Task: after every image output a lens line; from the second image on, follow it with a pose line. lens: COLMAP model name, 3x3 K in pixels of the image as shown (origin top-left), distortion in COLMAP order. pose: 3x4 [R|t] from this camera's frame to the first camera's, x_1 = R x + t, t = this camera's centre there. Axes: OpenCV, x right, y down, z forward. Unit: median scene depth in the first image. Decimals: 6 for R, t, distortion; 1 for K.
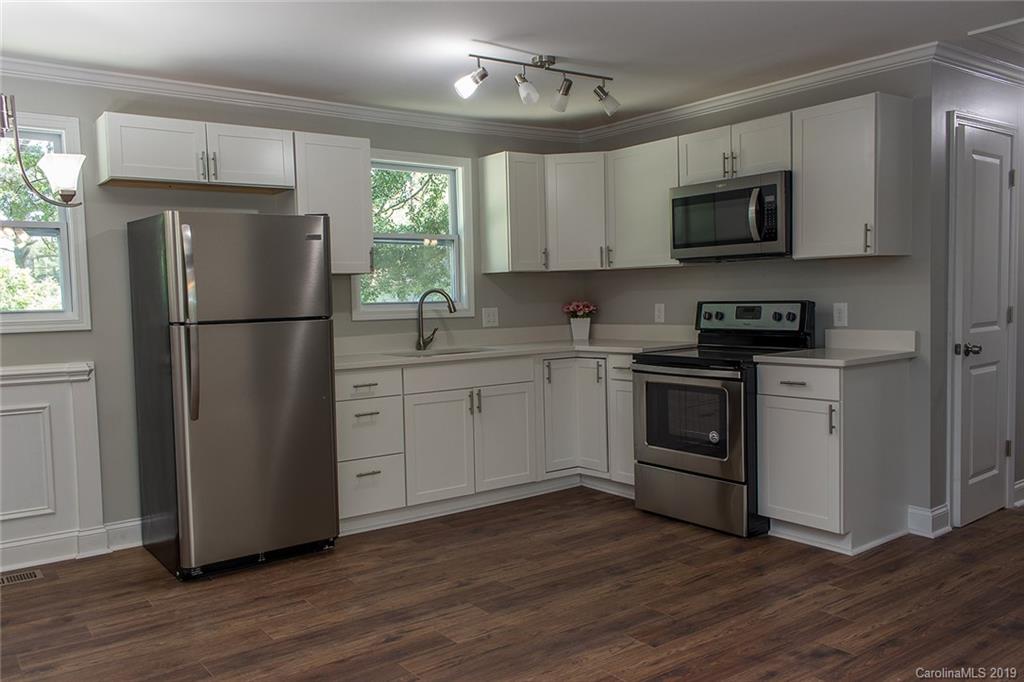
lens RADIAL K [[823.2, 0, 505.6], [0, 823.2, 347.1], [0, 0, 1]] dist [0.005947, 0.009529]
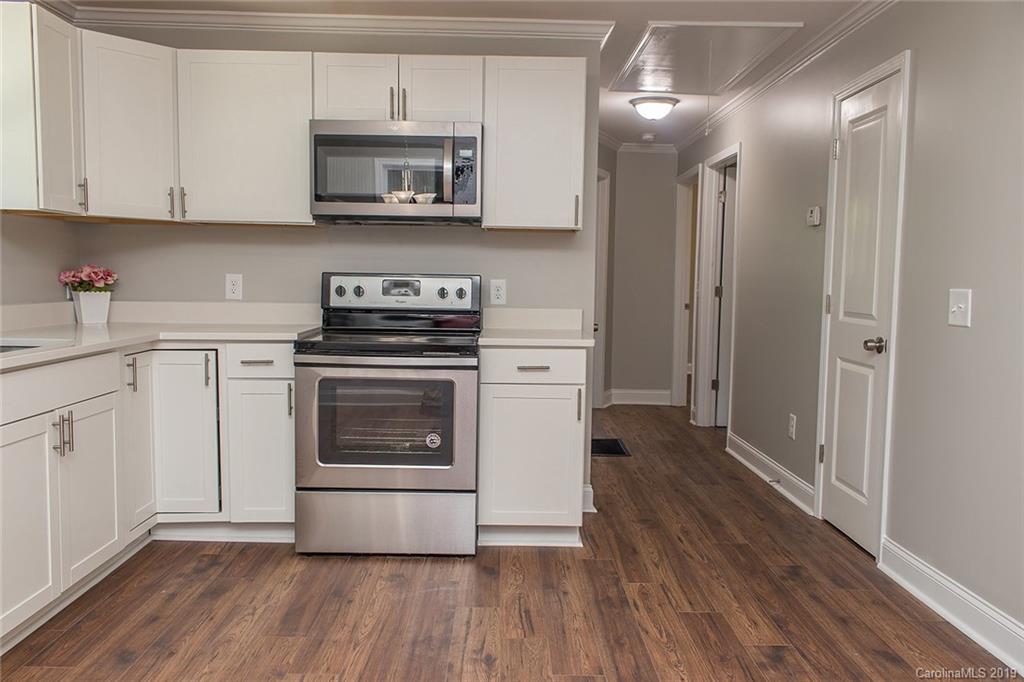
lens RADIAL K [[823.2, 0, 505.6], [0, 823.2, 347.1], [0, 0, 1]] dist [0.005947, 0.009529]
pose [[0.588369, -0.033350, 0.807904, -0.343151], [0.020194, 0.999443, 0.026551, -0.002024], [-0.808340, 0.000693, 0.588715, 0.458756]]
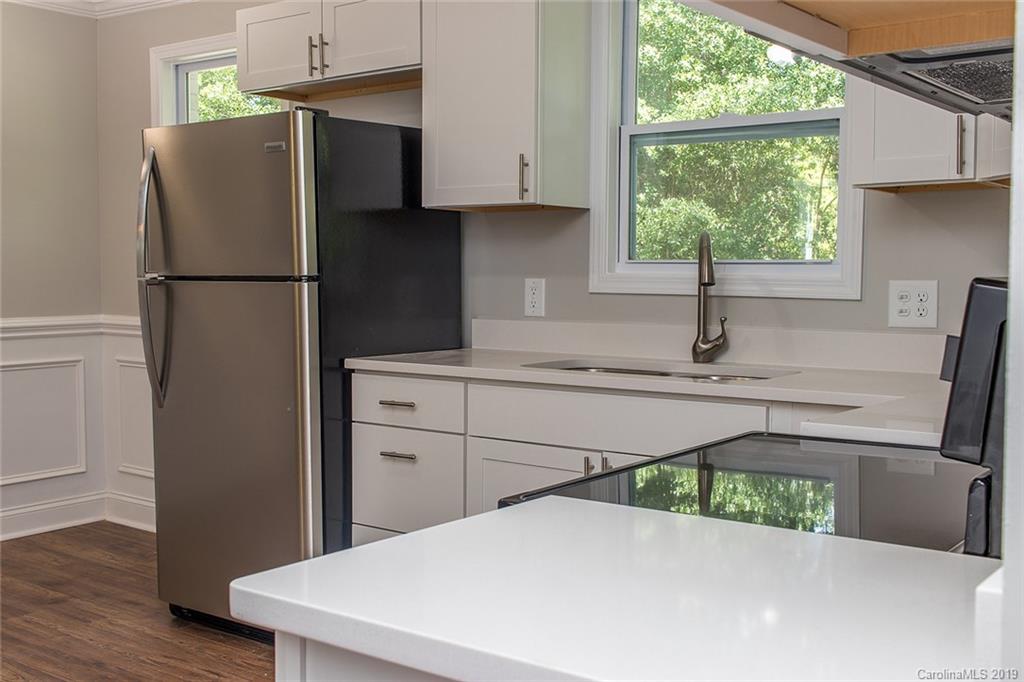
lens RADIAL K [[1133.0, 0, 512.0], [0, 1133.0, 341.0], [0, 0, 1]] dist [0.005938, 0.009636]
pose [[0.284081, 0.086936, -0.954851, 0.578219], [-0.070520, 0.995078, 0.069618, -0.054816], [0.956203, 0.047559, 0.288813, 0.841088]]
